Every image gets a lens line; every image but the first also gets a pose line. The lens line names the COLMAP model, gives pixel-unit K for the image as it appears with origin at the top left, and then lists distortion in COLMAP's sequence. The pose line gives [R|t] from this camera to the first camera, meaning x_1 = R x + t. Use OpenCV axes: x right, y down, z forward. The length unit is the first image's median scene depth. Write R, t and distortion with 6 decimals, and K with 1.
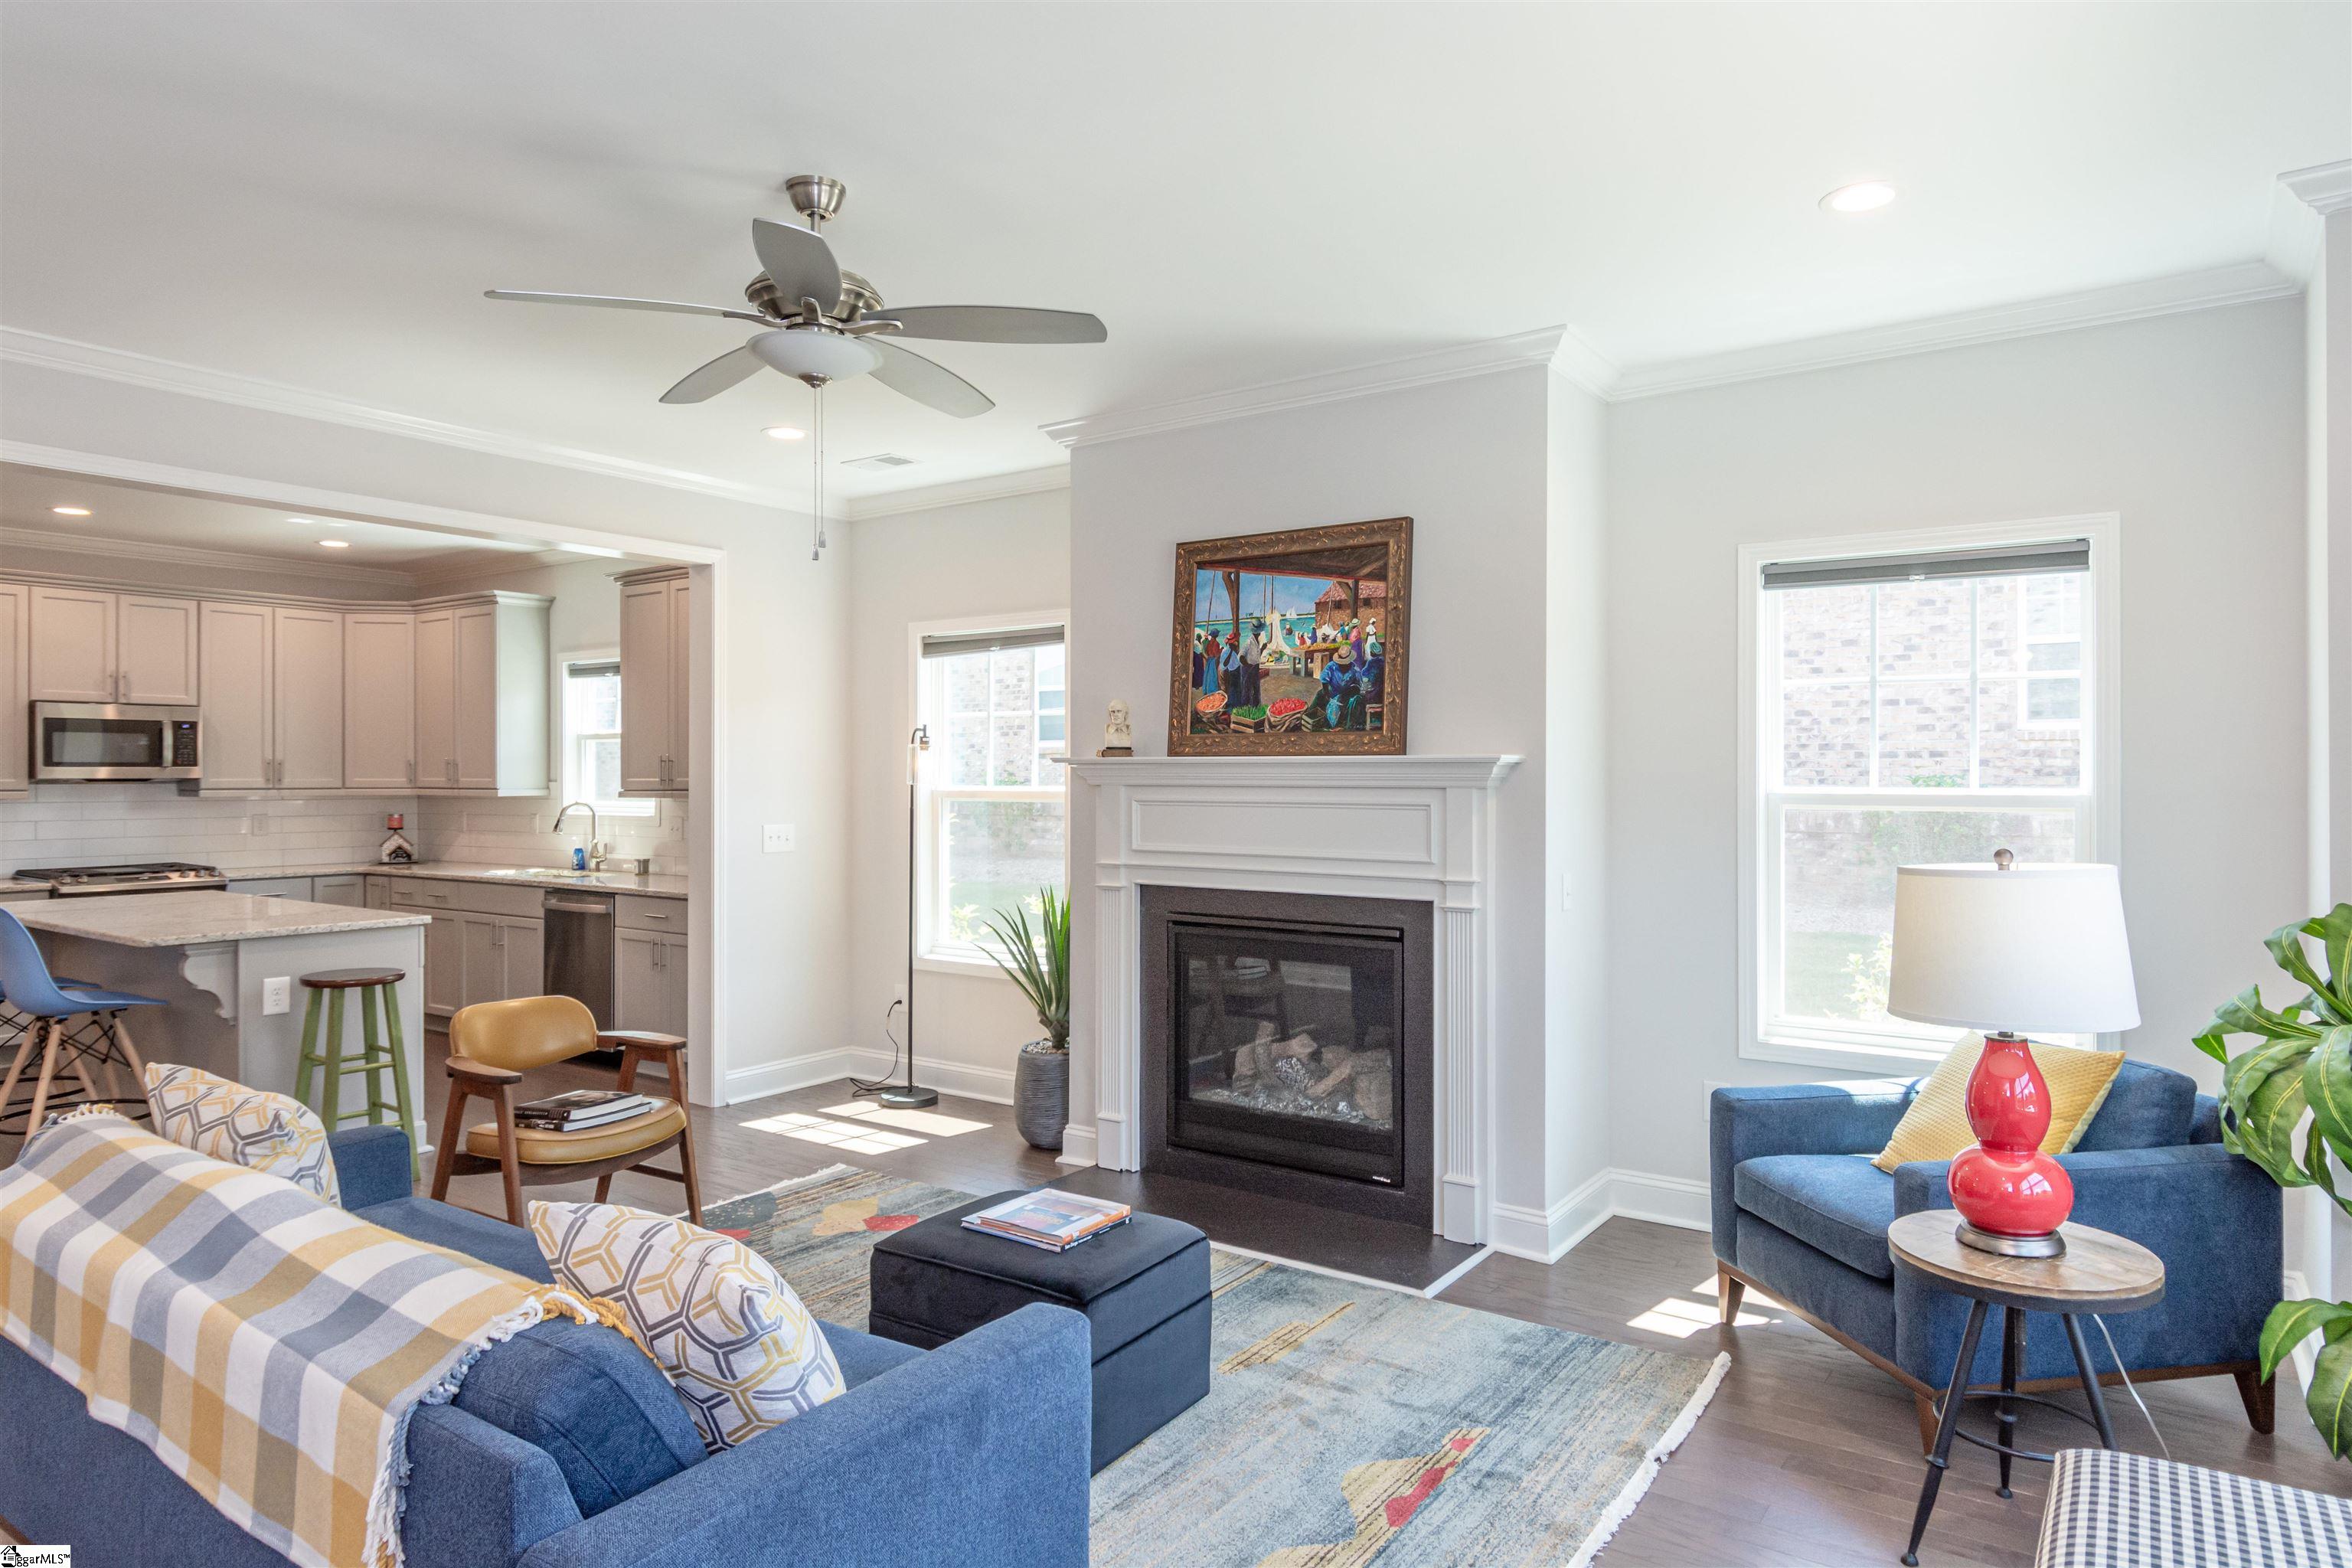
lens RADIAL K [[1386.9, 0, 1163.2], [0, 1386.9, 774.7], [0, 0, 1]] dist [0.014090, -0.024098]
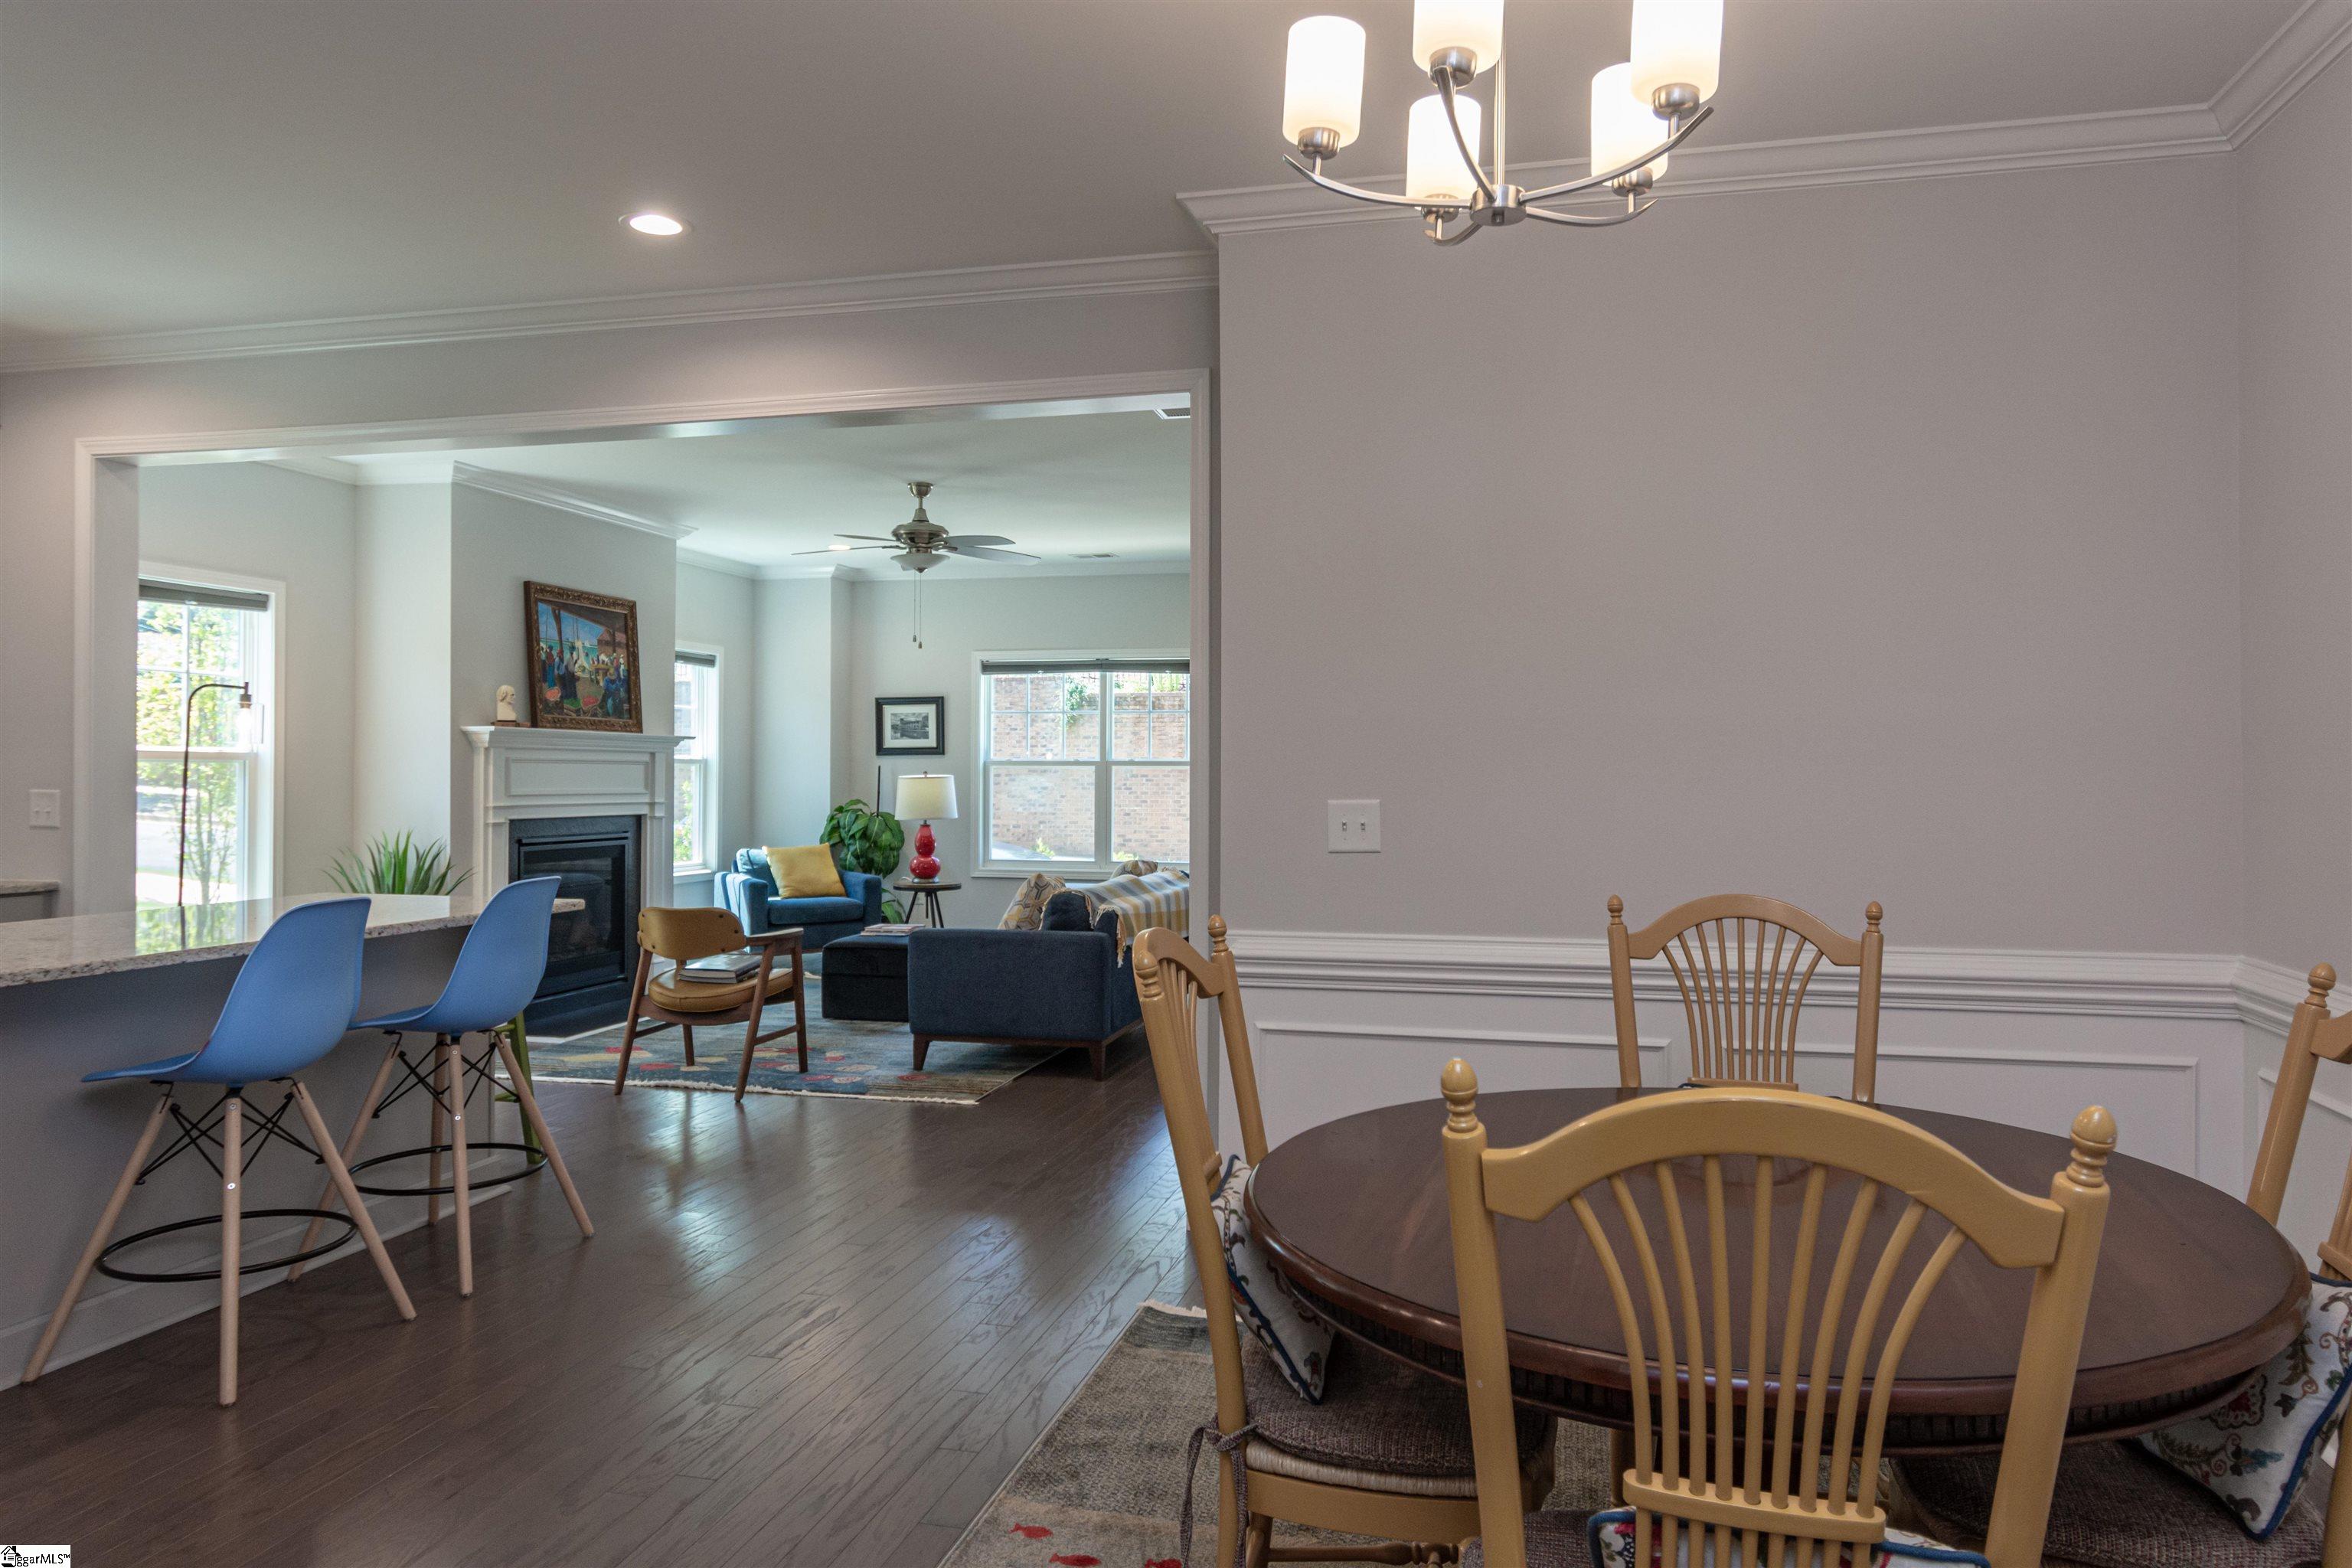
lens RADIAL K [[1527.2, 0, 1205.3], [0, 1527.2, 759.0], [0, 0, 1]] dist [-0.004836, -0.003248]
pose [[-0.369710, 0.008164, 0.929111, -1.727252], [-0.004508, 0.999934, -0.010580, 0.032050], [-0.929136, -0.008100, -0.369648, 0.934572]]
